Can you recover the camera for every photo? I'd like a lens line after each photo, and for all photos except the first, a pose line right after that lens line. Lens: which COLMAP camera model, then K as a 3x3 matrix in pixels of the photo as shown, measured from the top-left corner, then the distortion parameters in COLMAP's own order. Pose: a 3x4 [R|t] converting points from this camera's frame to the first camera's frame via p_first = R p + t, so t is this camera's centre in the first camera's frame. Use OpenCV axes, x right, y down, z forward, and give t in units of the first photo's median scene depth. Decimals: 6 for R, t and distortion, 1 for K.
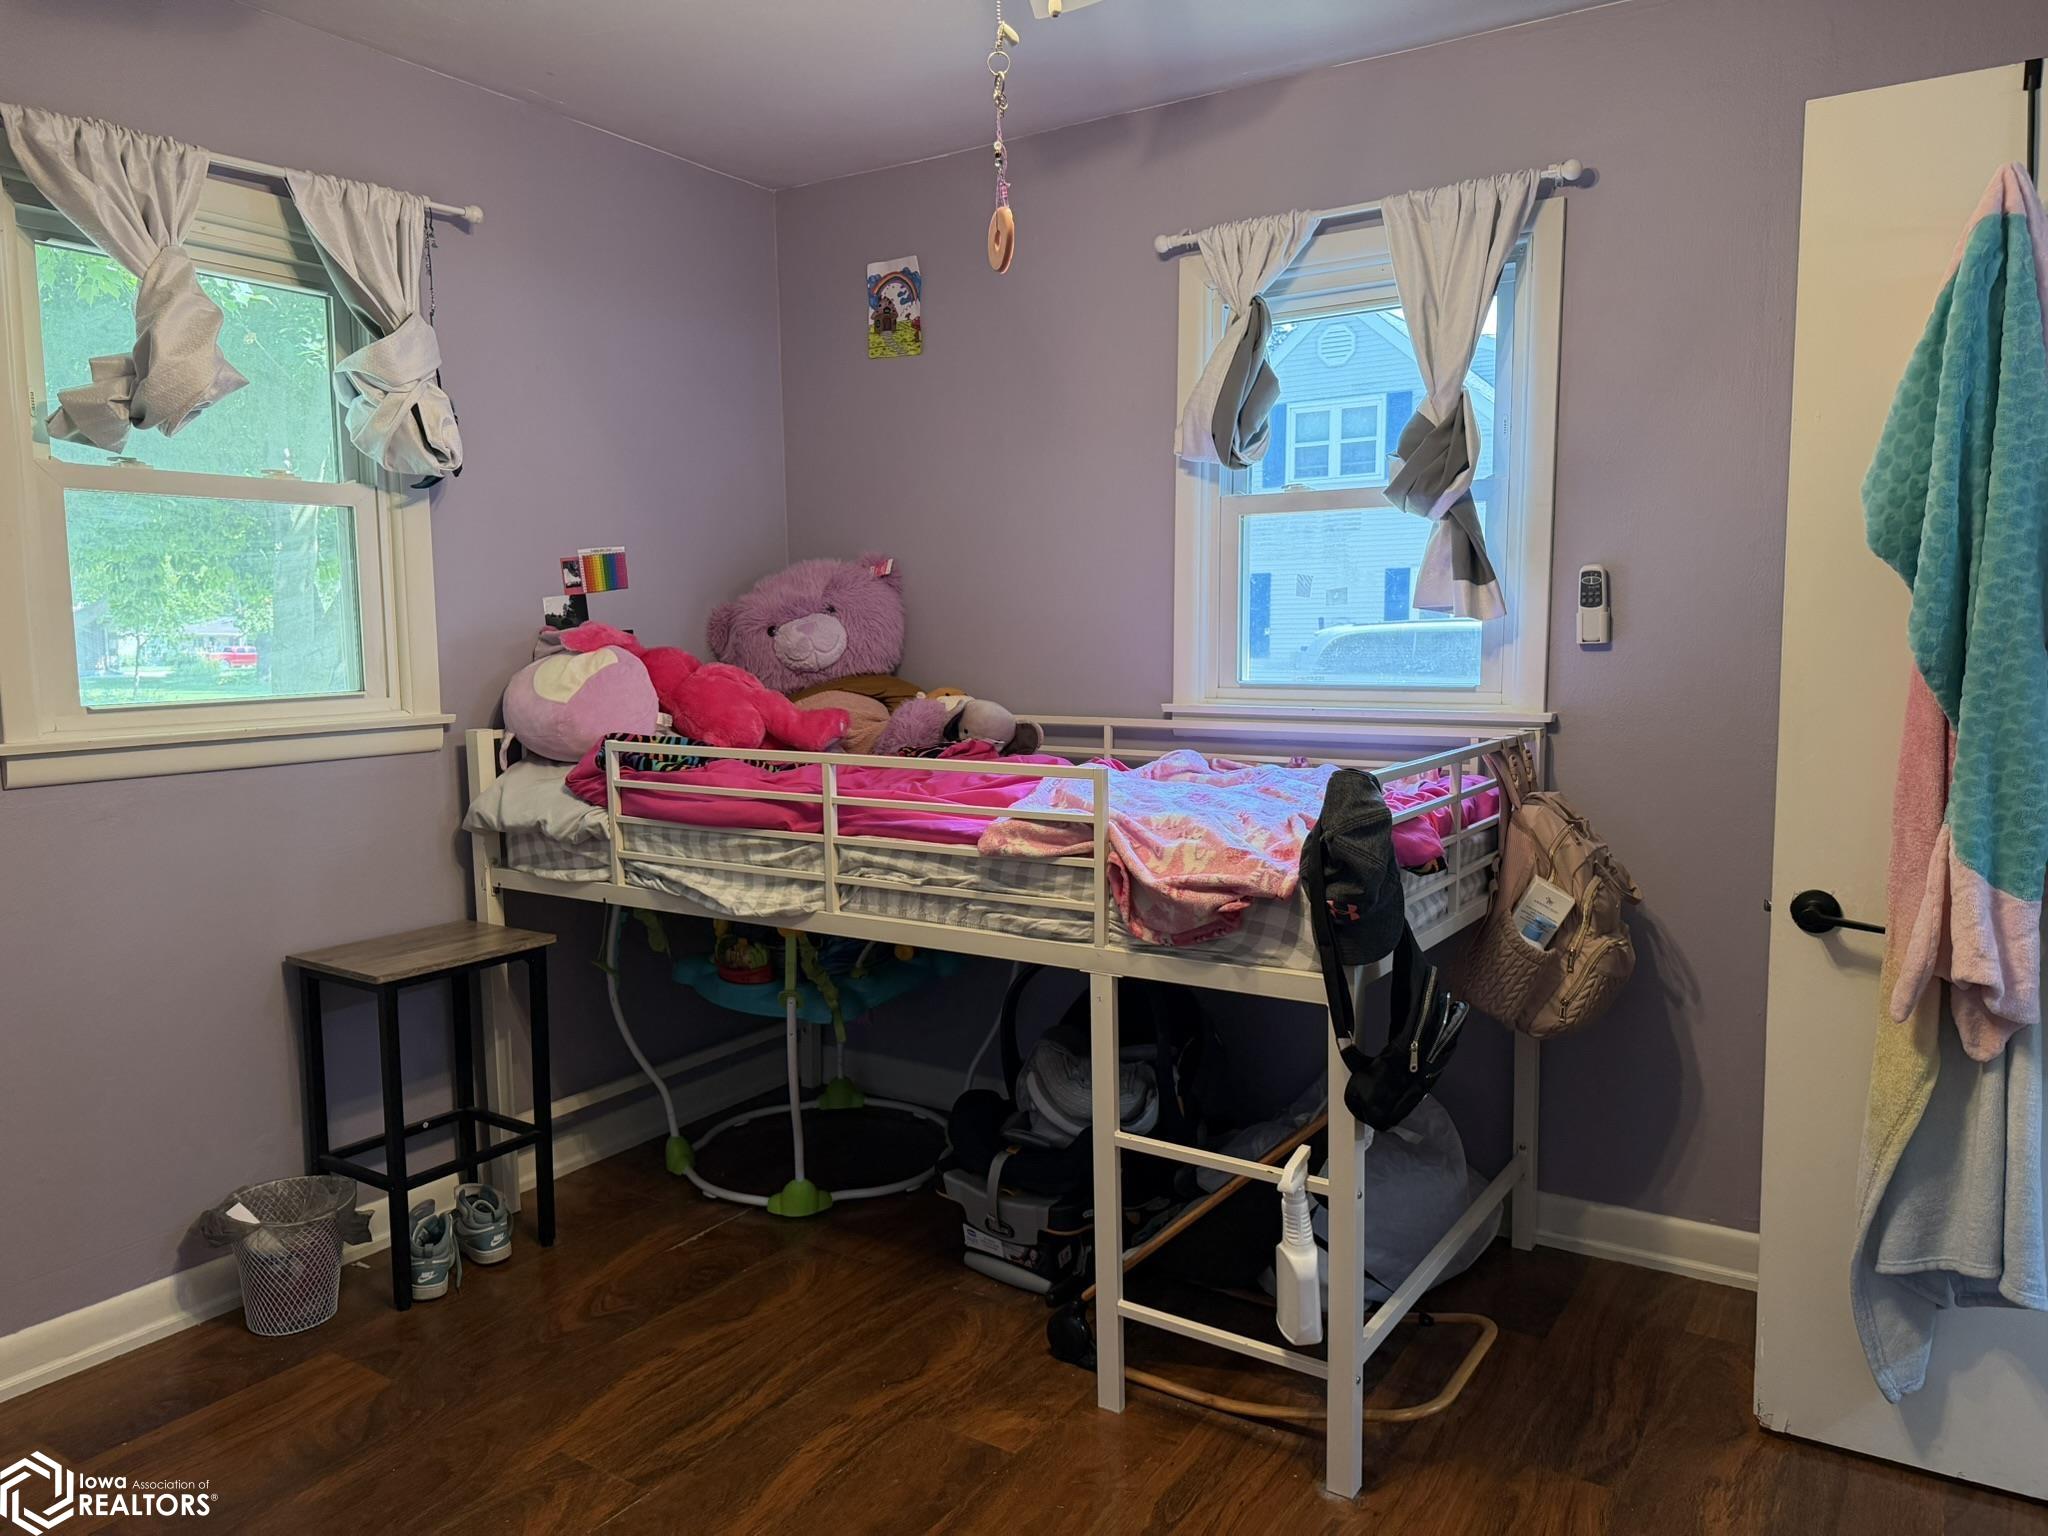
lens RADIAL K [[1453.3, 0, 1021.0], [0, 1453.3, 766.7], [0, 0, 1]] dist [0.068457, -0.087239]
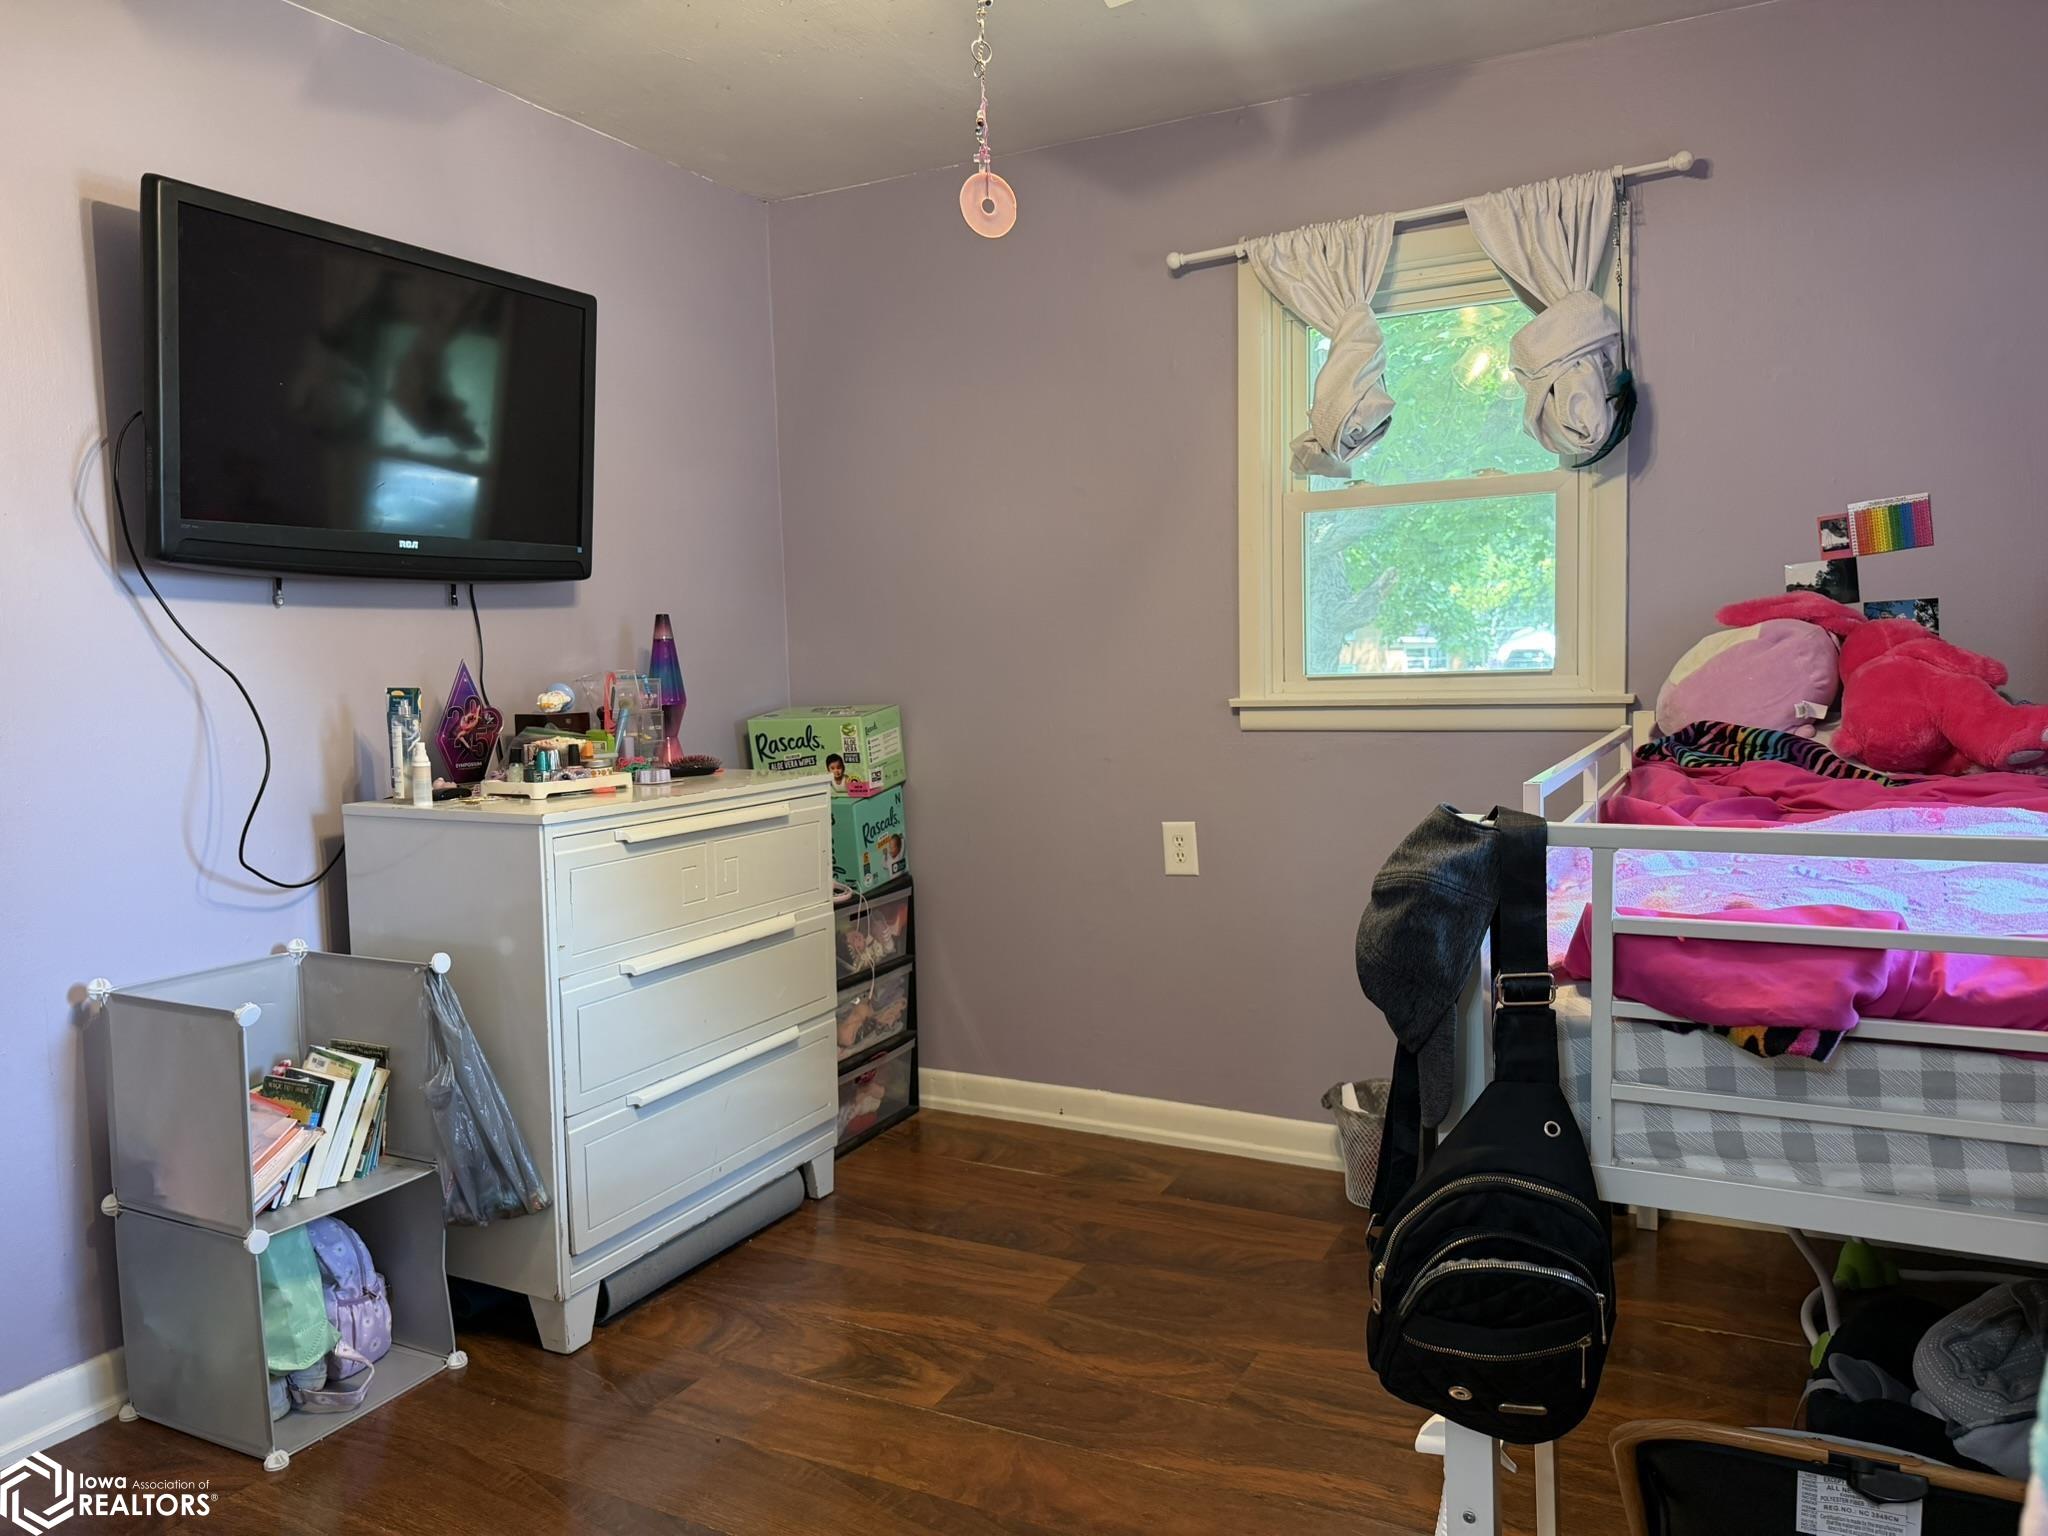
lens RADIAL K [[1453.3, 0, 1021.3], [0, 1453.3, 769.7], [0, 0, 1]] dist [0.068457, -0.087239]
pose [[0.103897, 0.088438, -0.990648, 0.639147], [-0.071284, 0.994139, 0.081273, -0.043391], [0.992030, 0.062173, 0.109592, 0.591230]]
